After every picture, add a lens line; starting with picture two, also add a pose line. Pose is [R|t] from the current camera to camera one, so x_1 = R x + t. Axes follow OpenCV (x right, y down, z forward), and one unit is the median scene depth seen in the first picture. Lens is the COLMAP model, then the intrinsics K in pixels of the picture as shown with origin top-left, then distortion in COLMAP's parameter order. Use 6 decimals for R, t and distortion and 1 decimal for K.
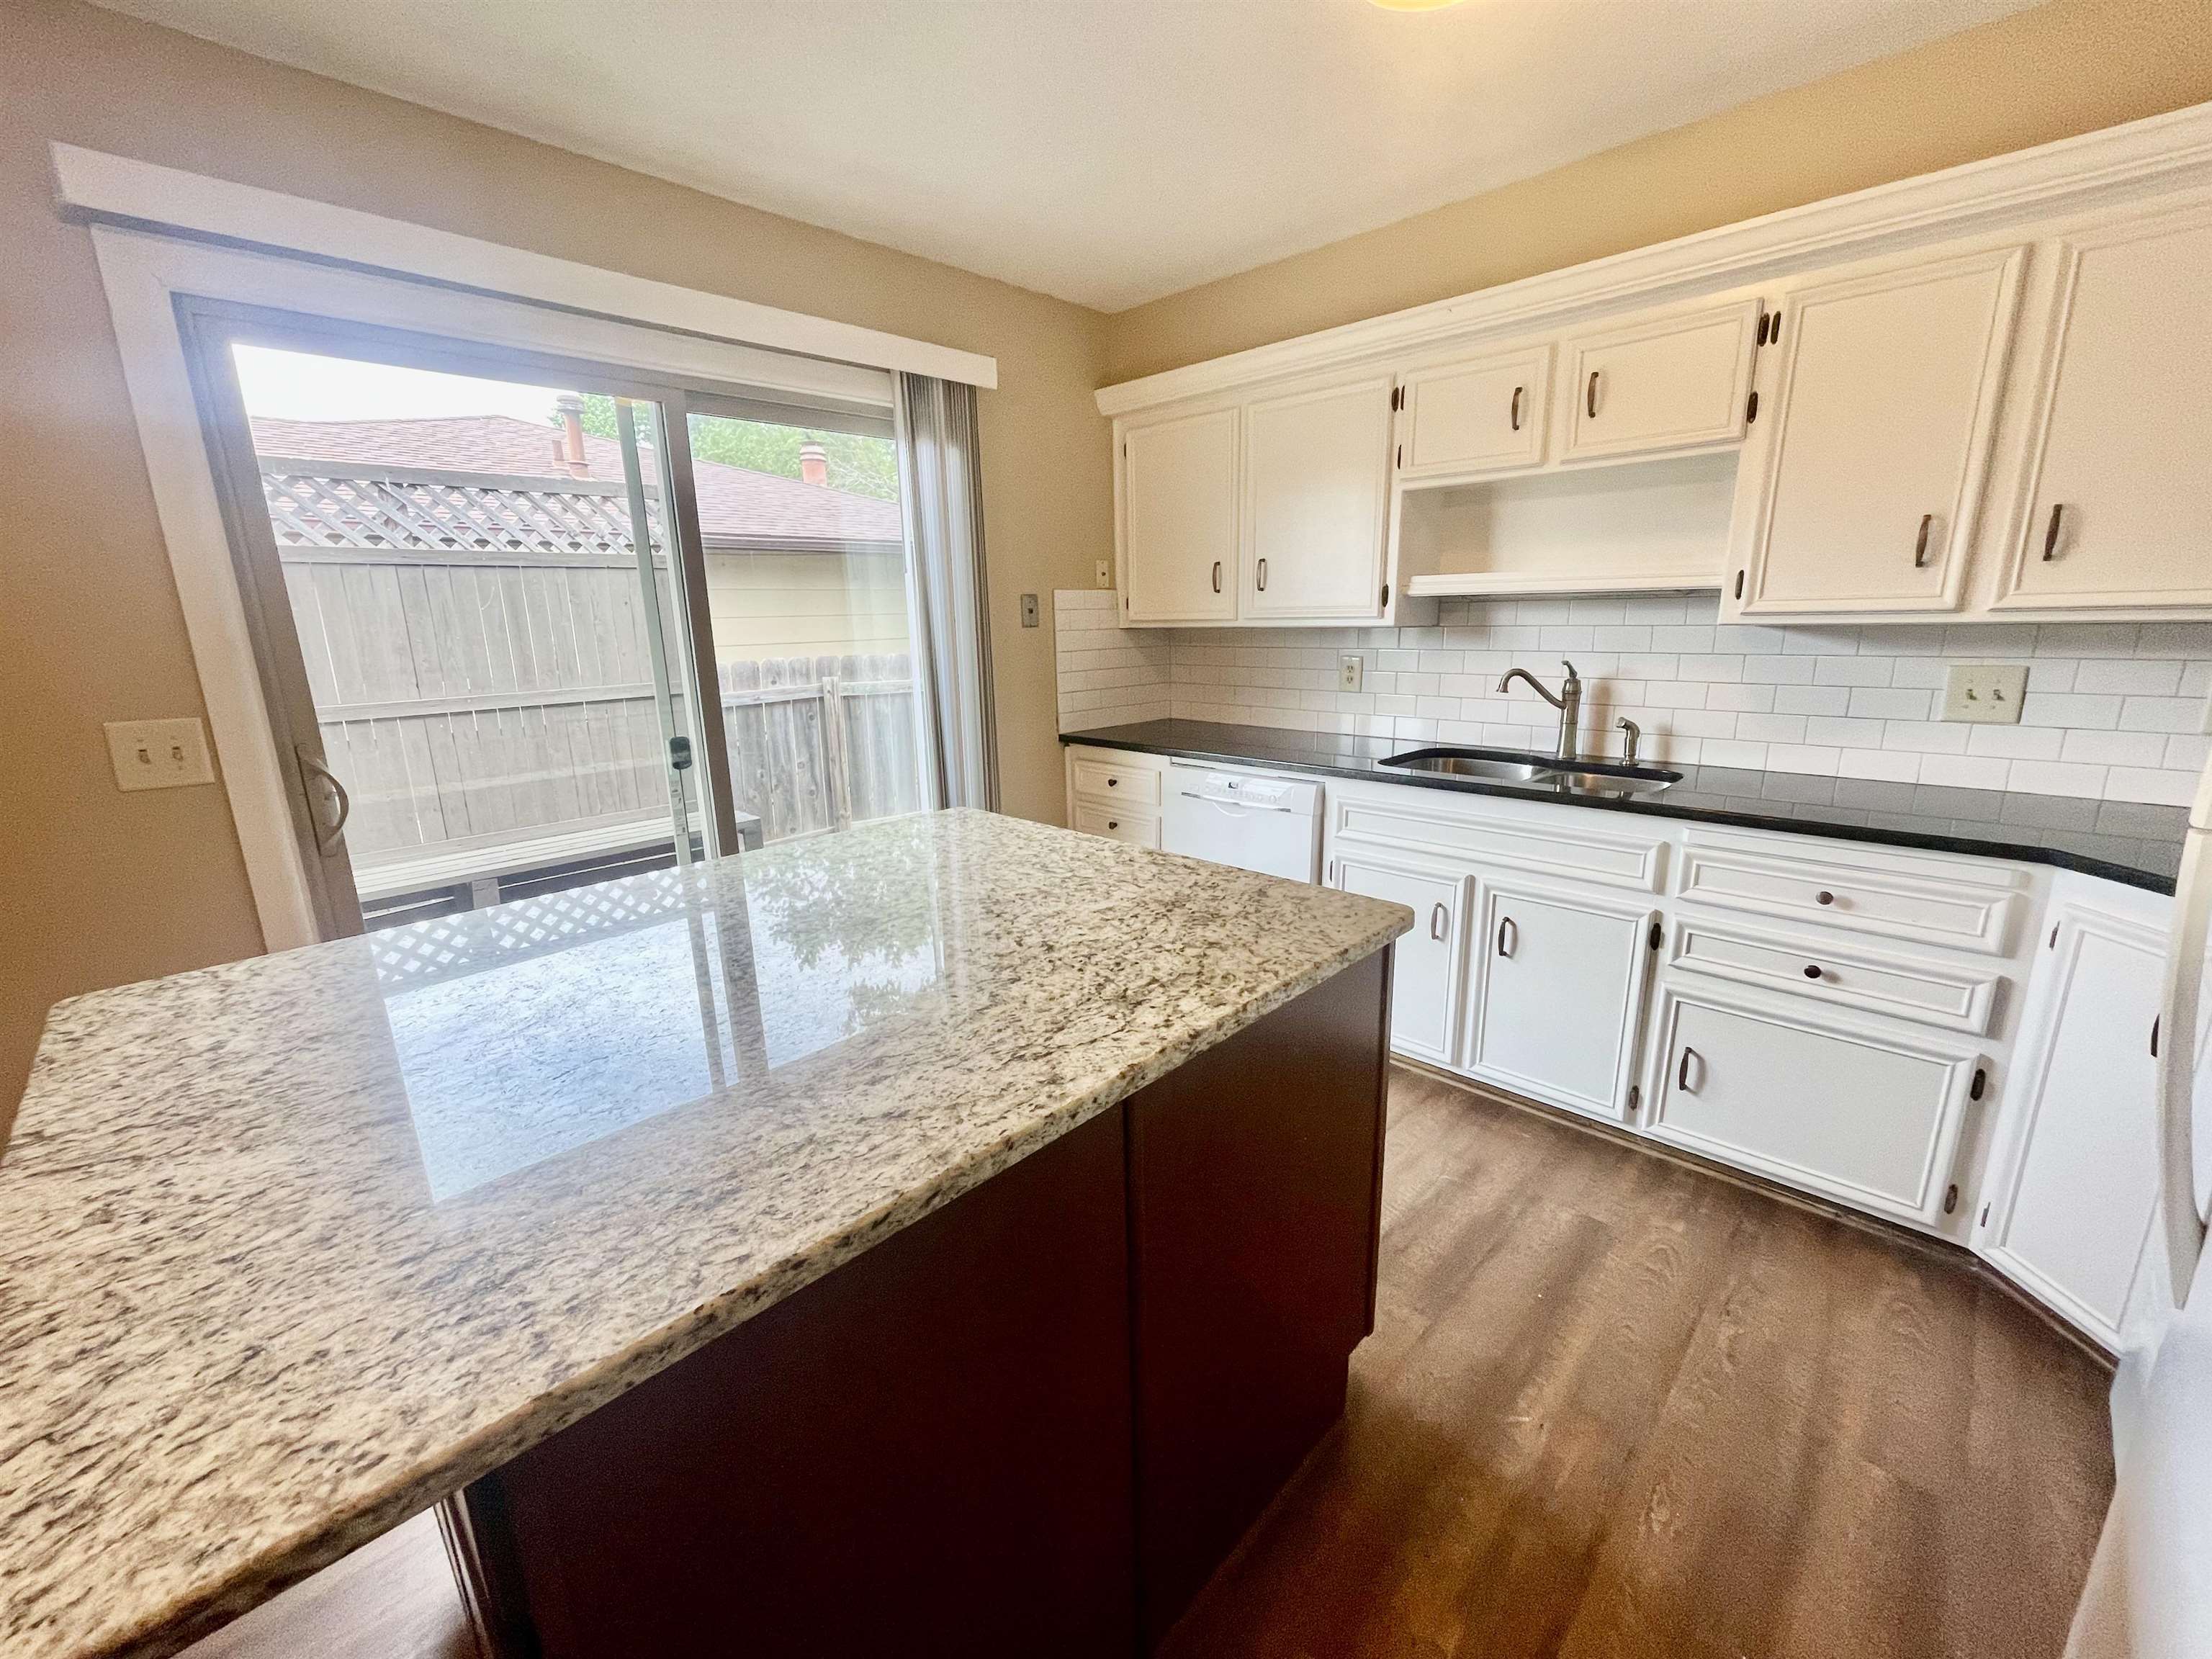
lens RADIAL K [[888.9, 0, 1101.9], [0, 888.9, 825.0], [0, 0, 1]] dist [-0.003103, -0.001439]
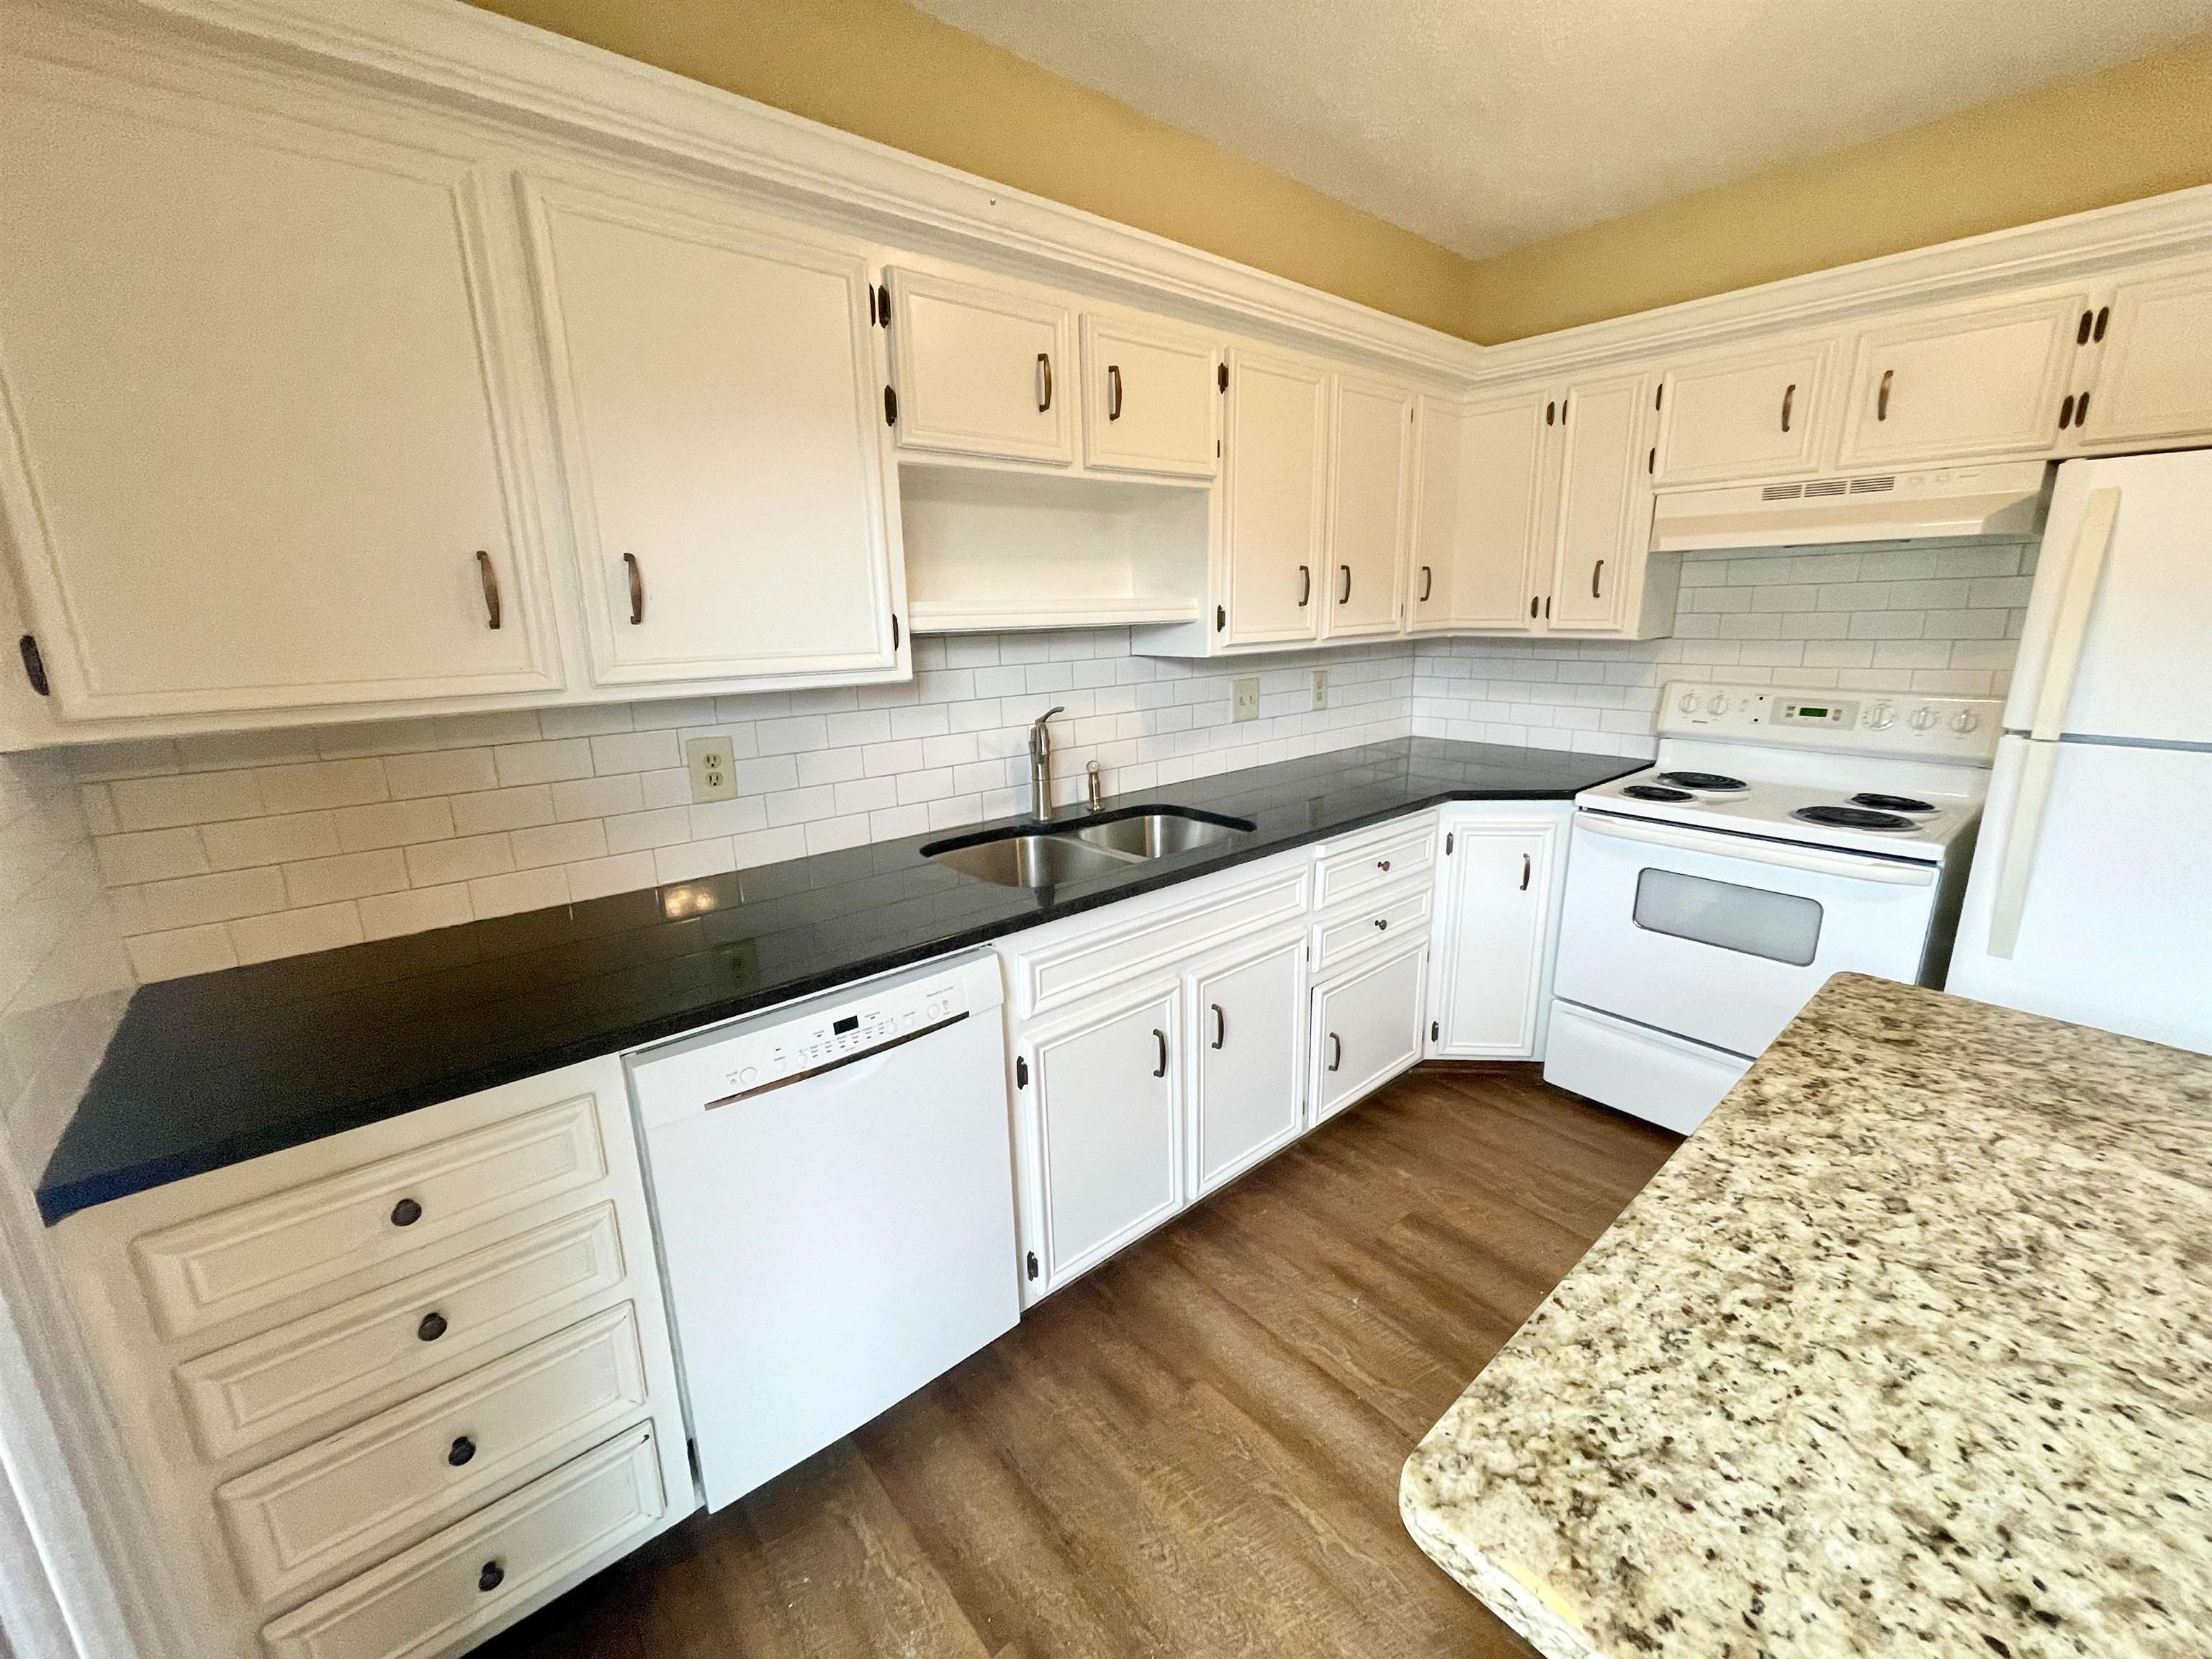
lens RADIAL K [[888.9, 0, 1103.1], [0, 888.9, 831.2], [0, 0, 1]] dist [-0.003103, -0.001439]
pose [[0.092544, -0.226536, 0.969596, -0.421619], [0.251484, 0.947522, 0.197376, -0.305535], [-0.963427, 0.225572, 0.144657, 1.154354]]
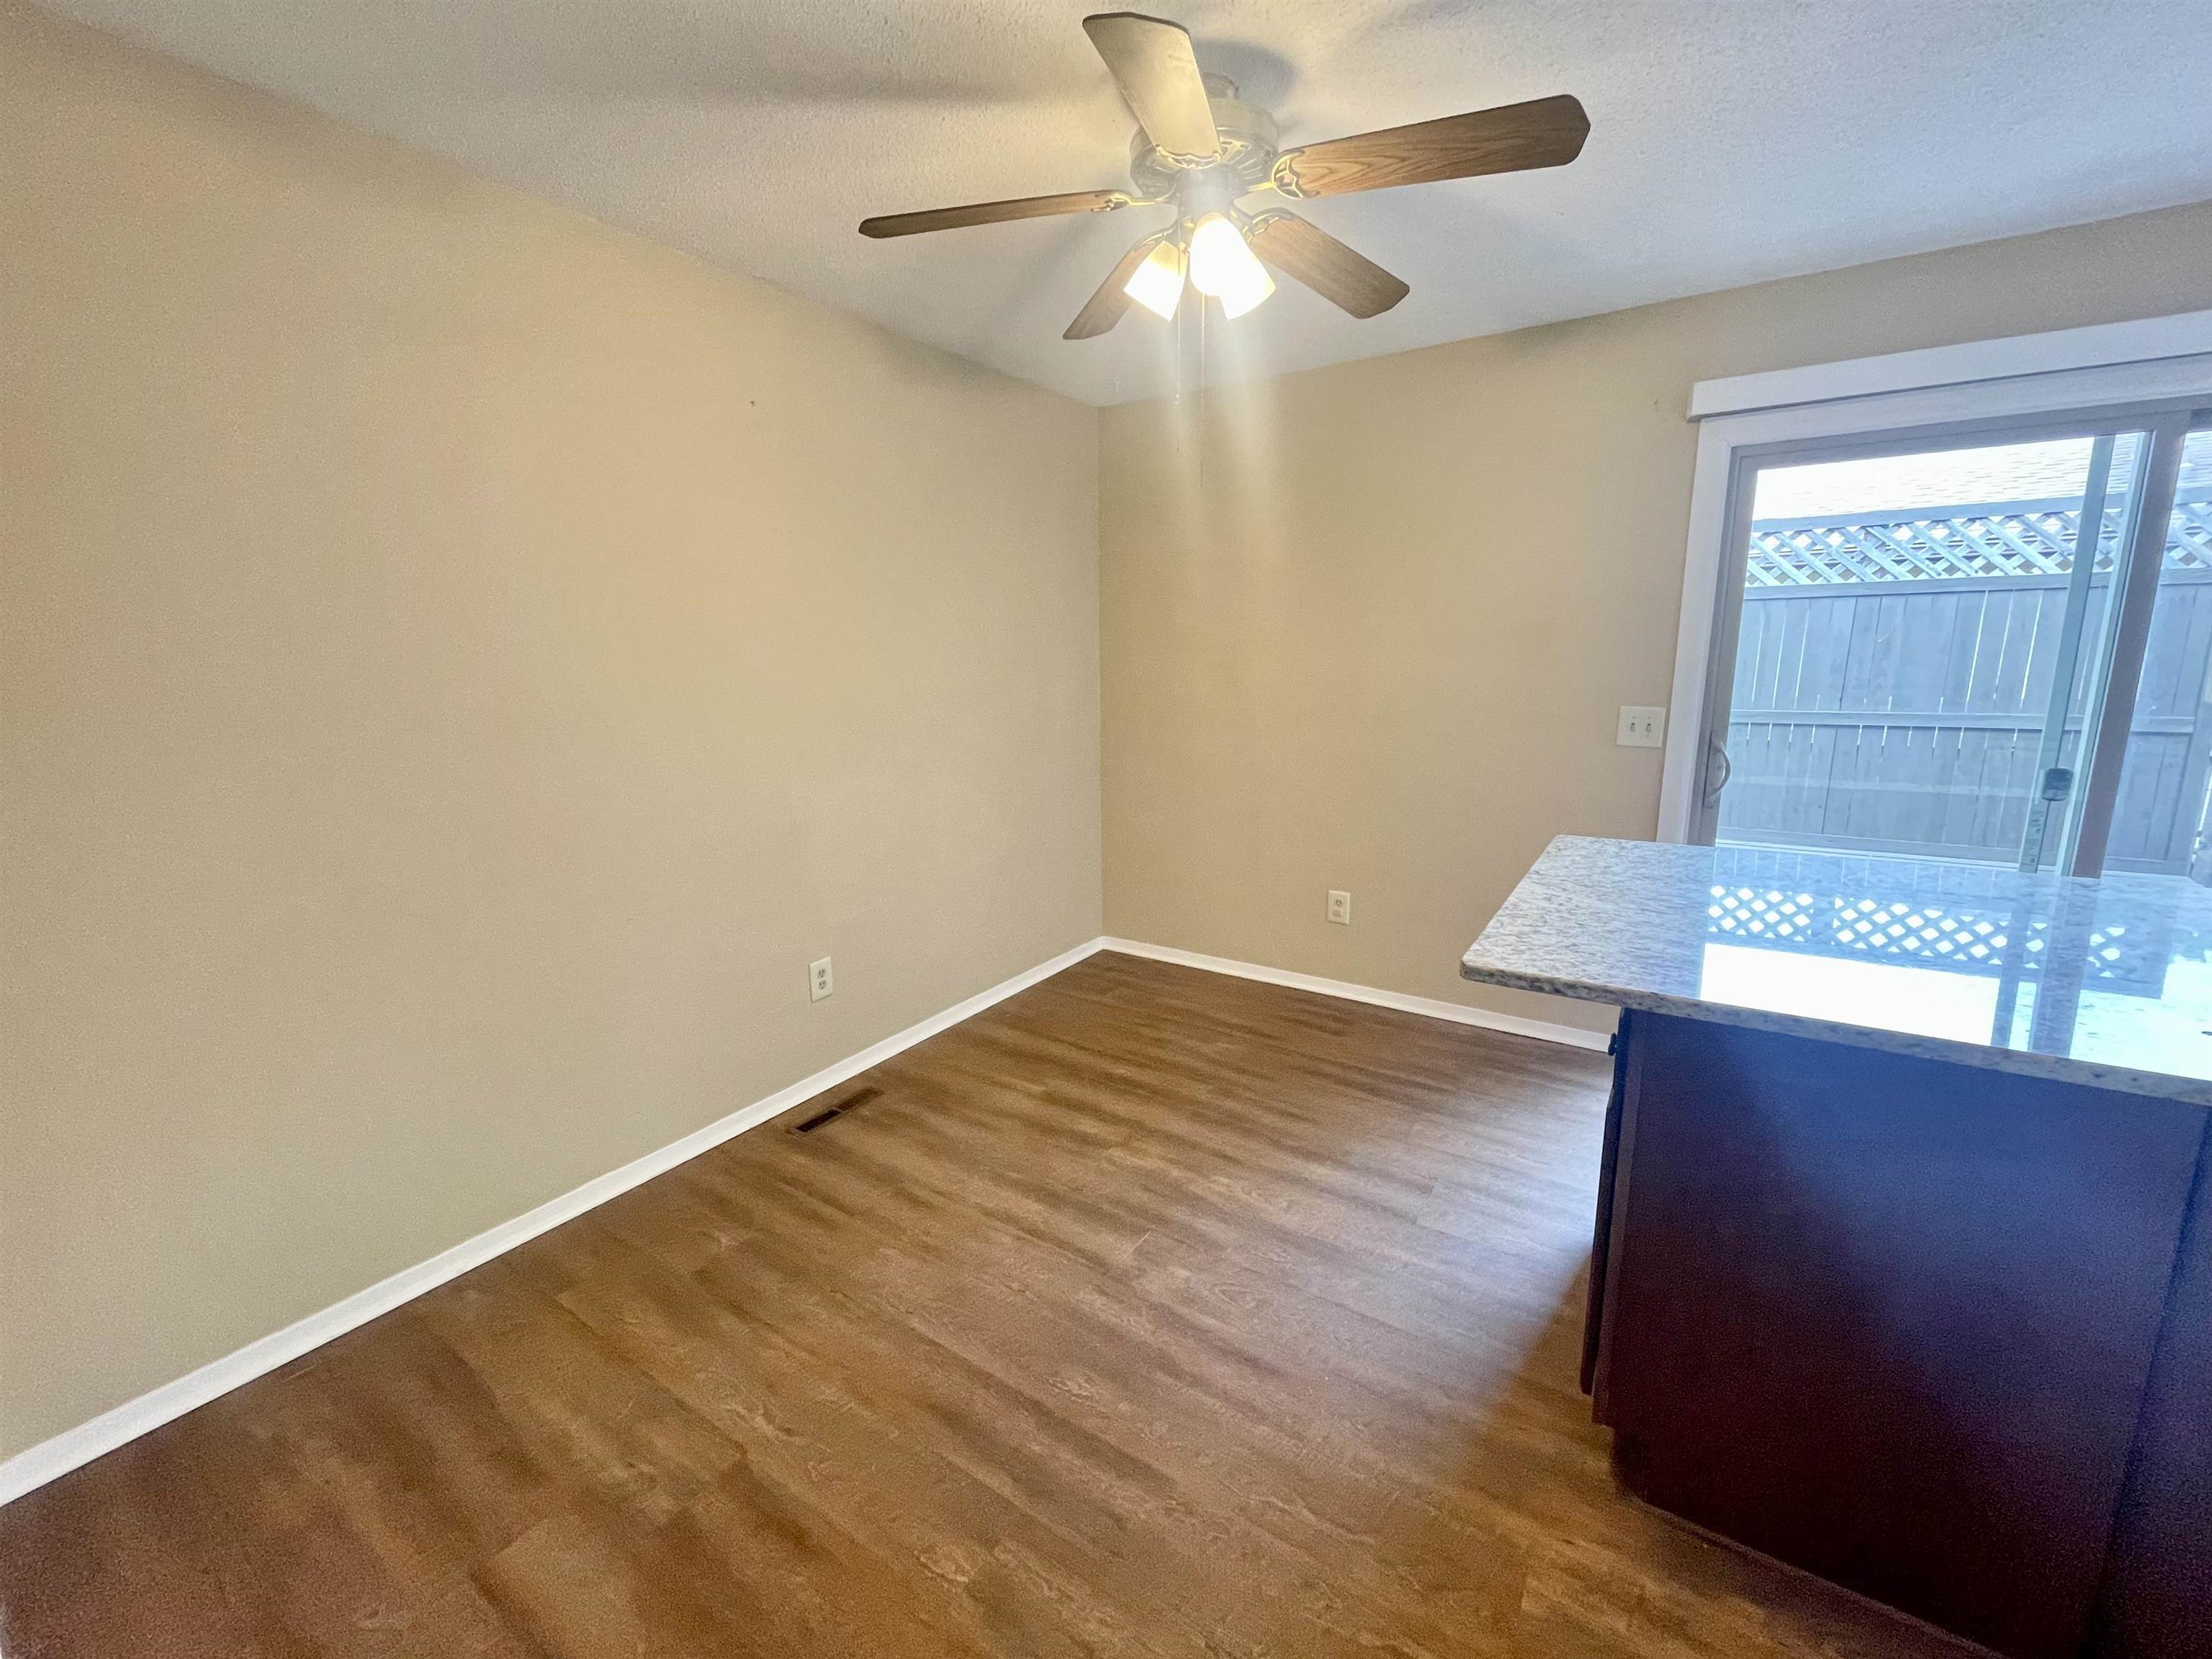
lens RADIAL K [[888.9, 0, 1113.4], [0, 888.9, 831.9], [0, 0, 1]] dist [-0.003103, -0.001439]
pose [[0.194564, 0.209120, -0.958339, 0.370354], [-0.215179, 0.962311, 0.166300, 0.042657], [0.956997, 0.173858, 0.232230, -0.294483]]
